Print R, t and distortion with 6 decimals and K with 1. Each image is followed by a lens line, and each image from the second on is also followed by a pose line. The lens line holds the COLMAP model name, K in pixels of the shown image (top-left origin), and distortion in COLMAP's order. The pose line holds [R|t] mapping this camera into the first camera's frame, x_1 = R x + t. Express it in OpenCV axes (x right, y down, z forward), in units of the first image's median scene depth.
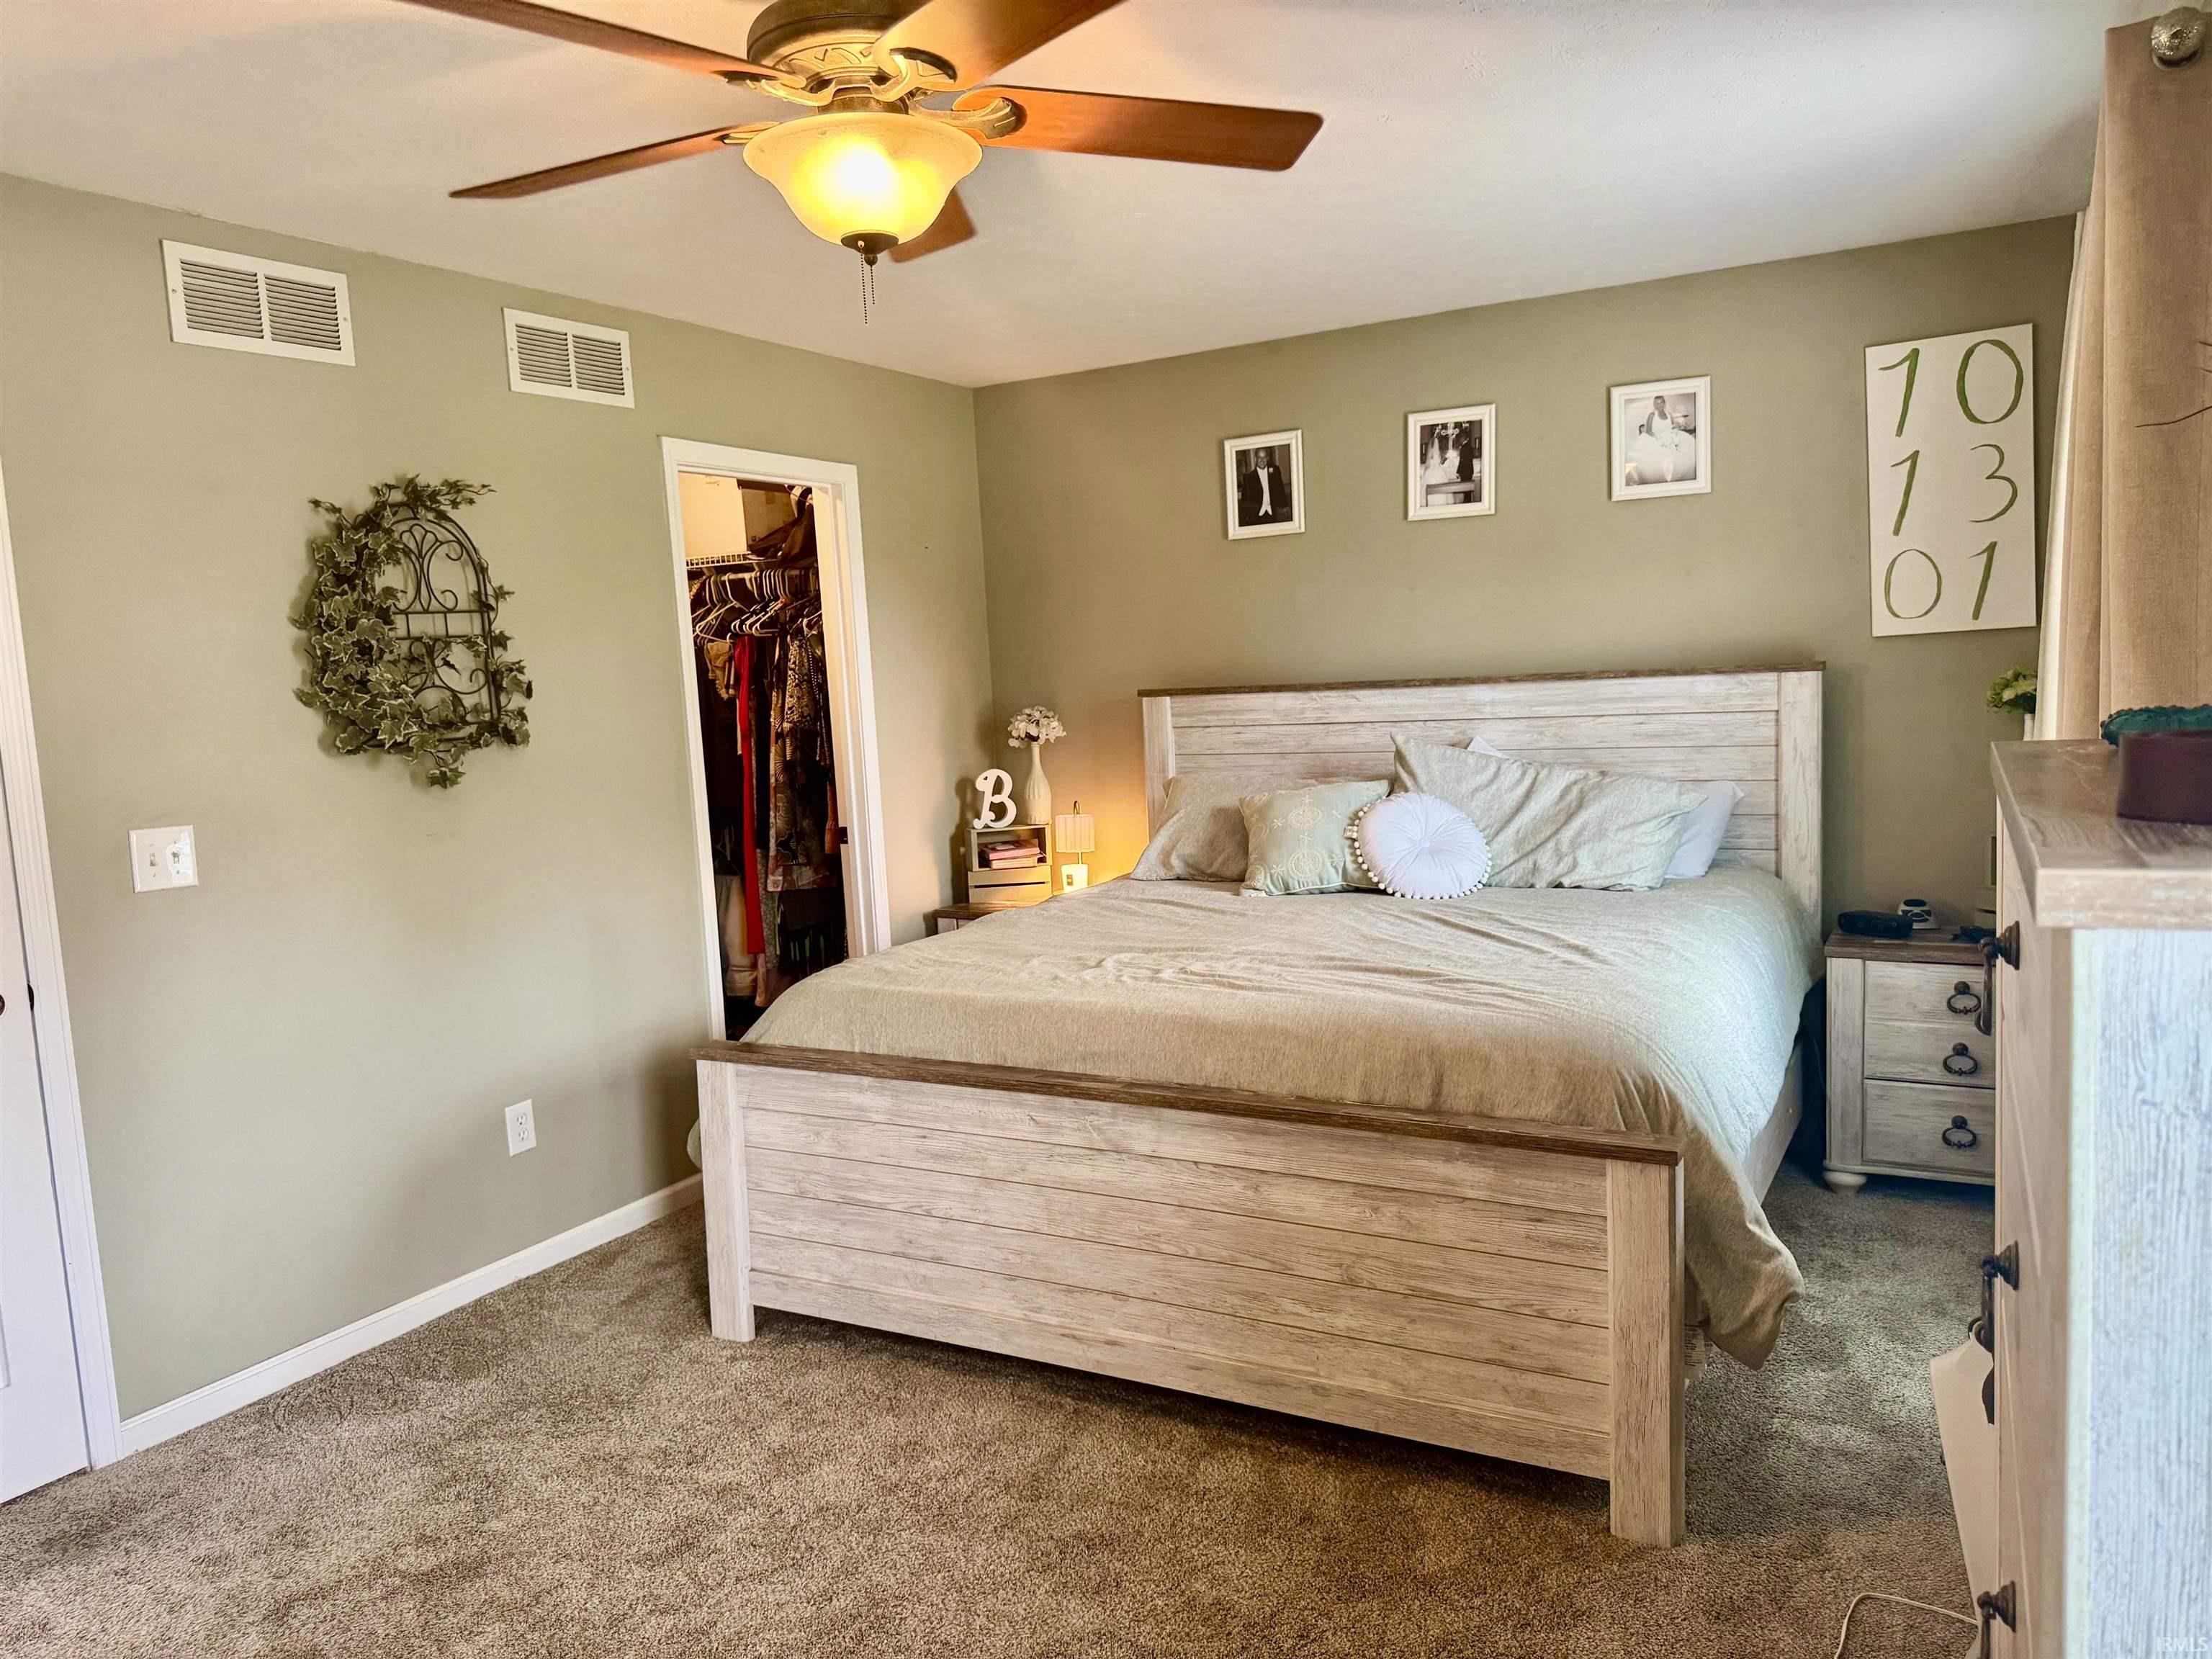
lens RADIAL K [[1547.6, 0, 1106.0], [0, 1547.6, 829.5], [0, 0, 1]] dist [0.115371, -0.177807]
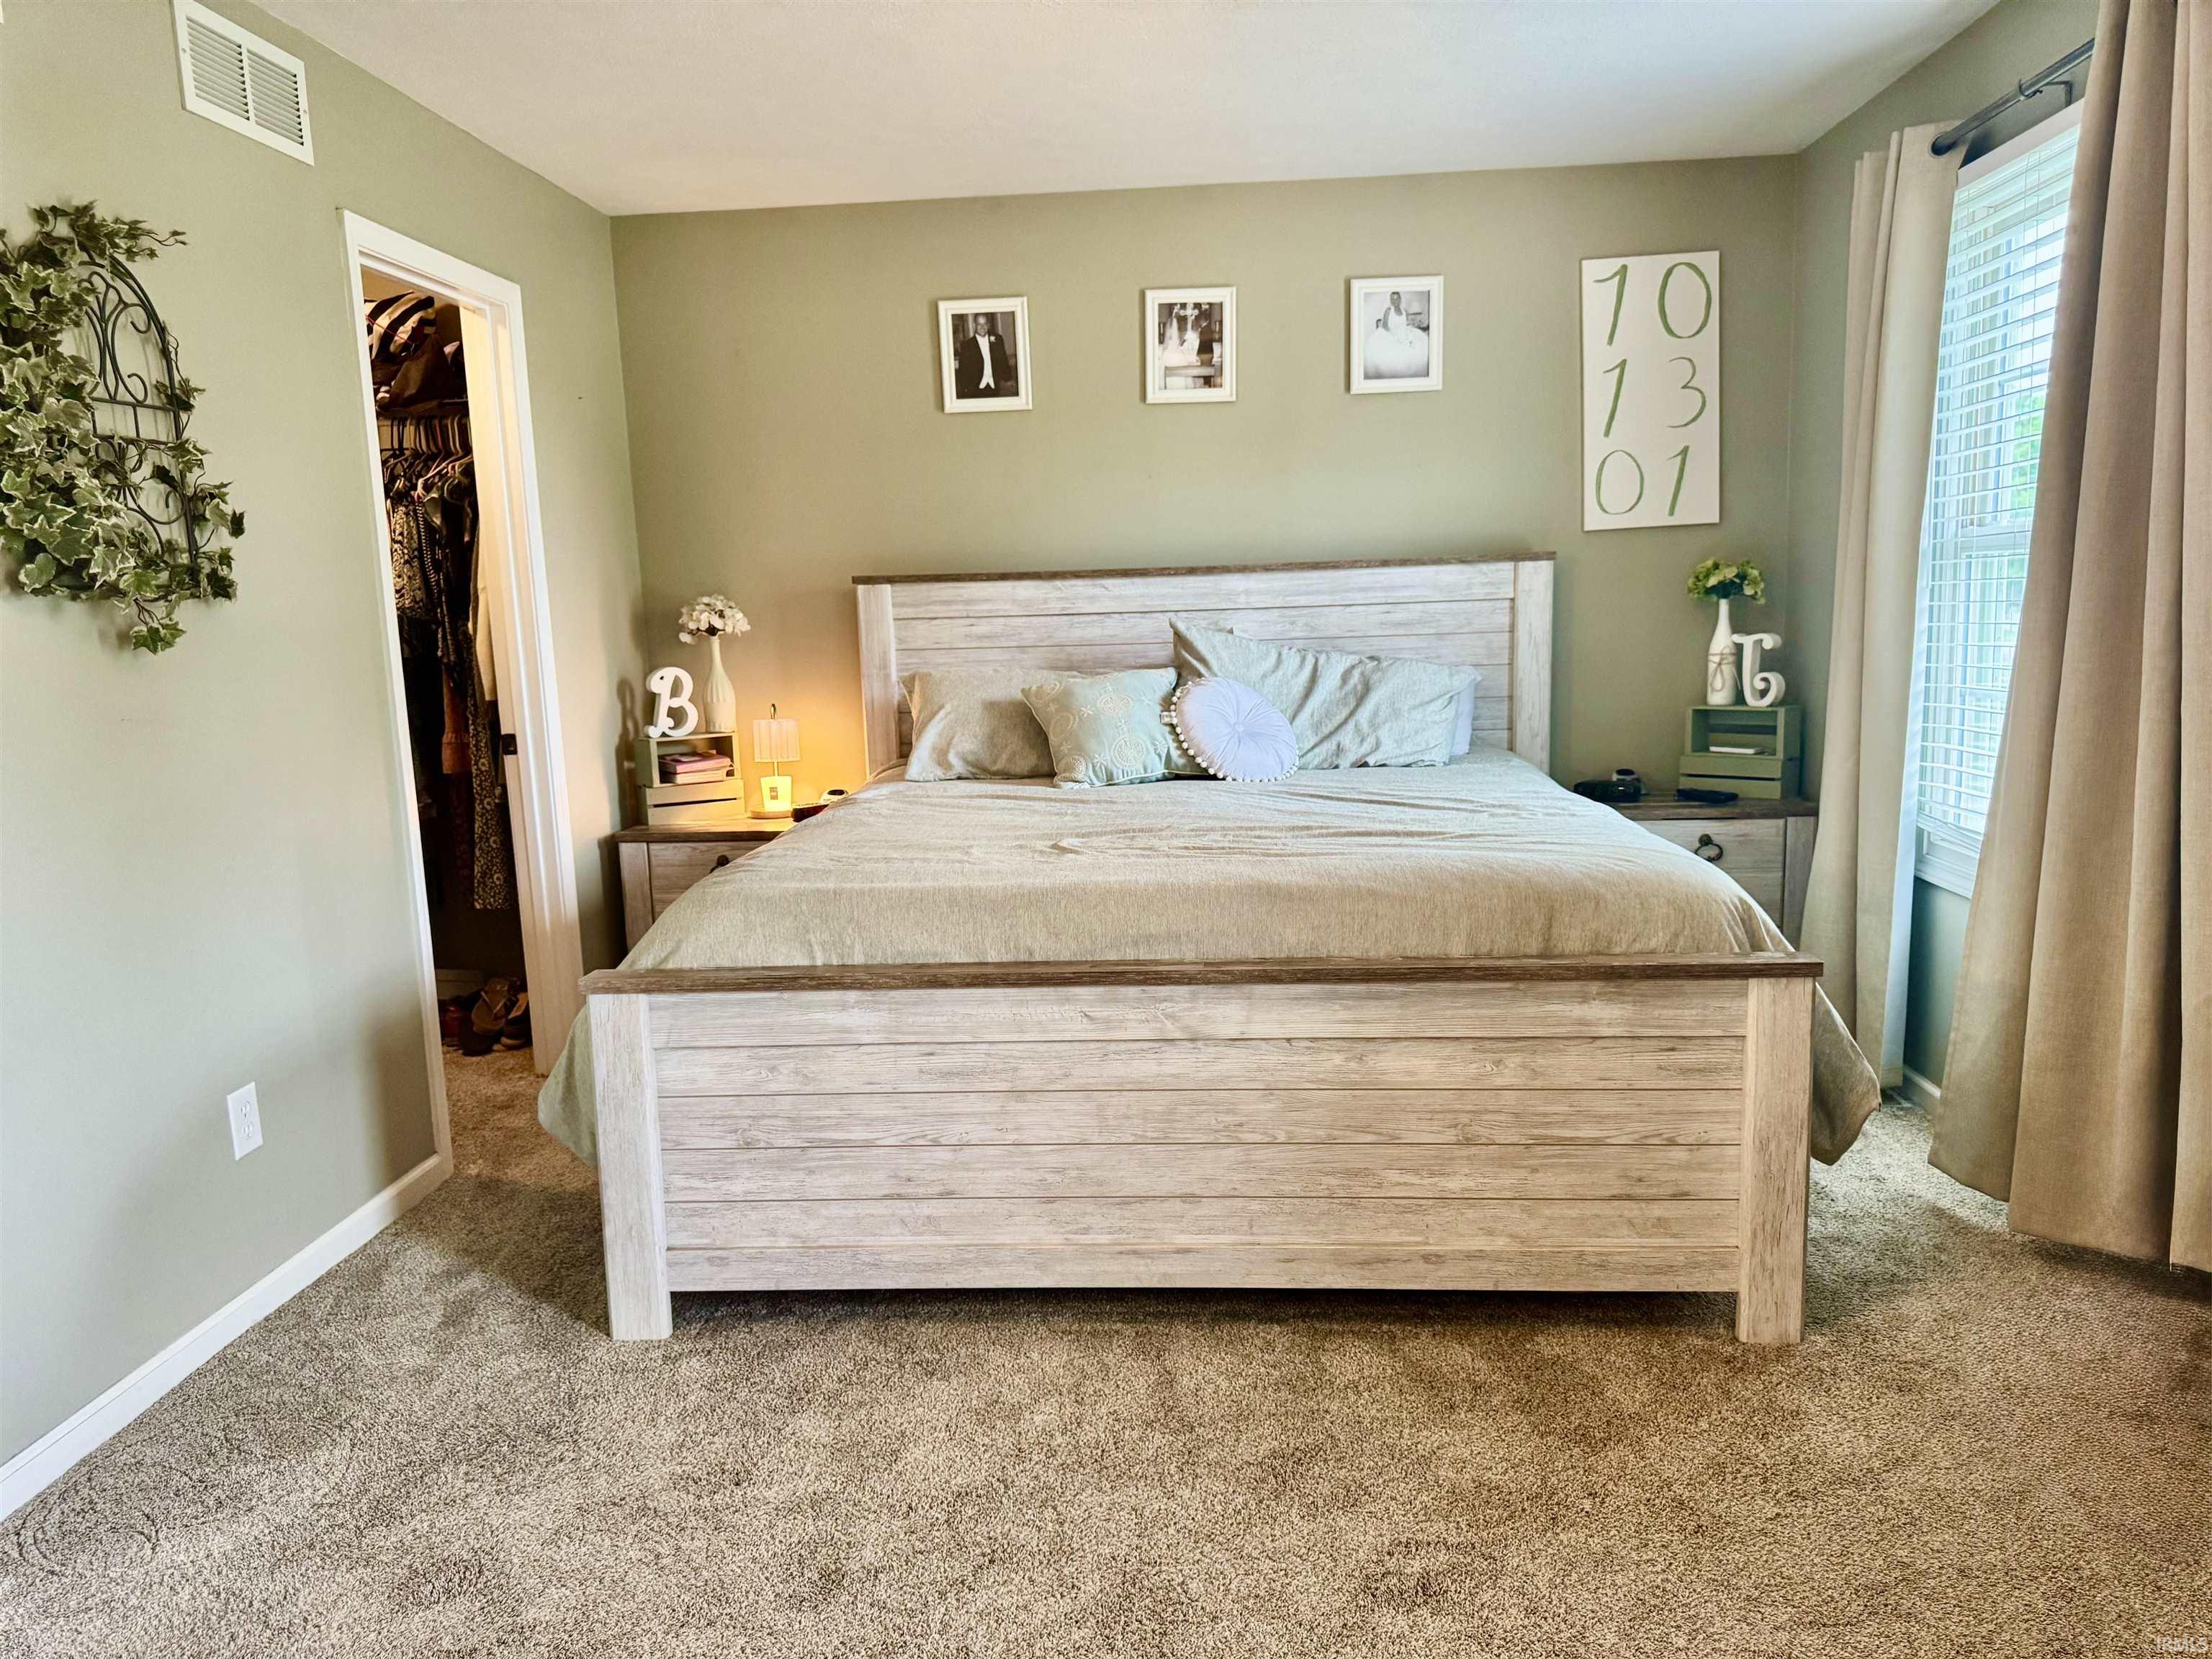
lens RADIAL K [[1568.9, 0, 1106.0], [0, 1568.9, 829.5], [0, 0, 1]] dist [0.117100, -0.138638]
pose [[0.906984, -0.043882, 0.418873, -0.347449], [0.032813, 0.998897, 0.033596, 0.044537], [-0.419886, -0.016726, 0.907423, 0.163517]]
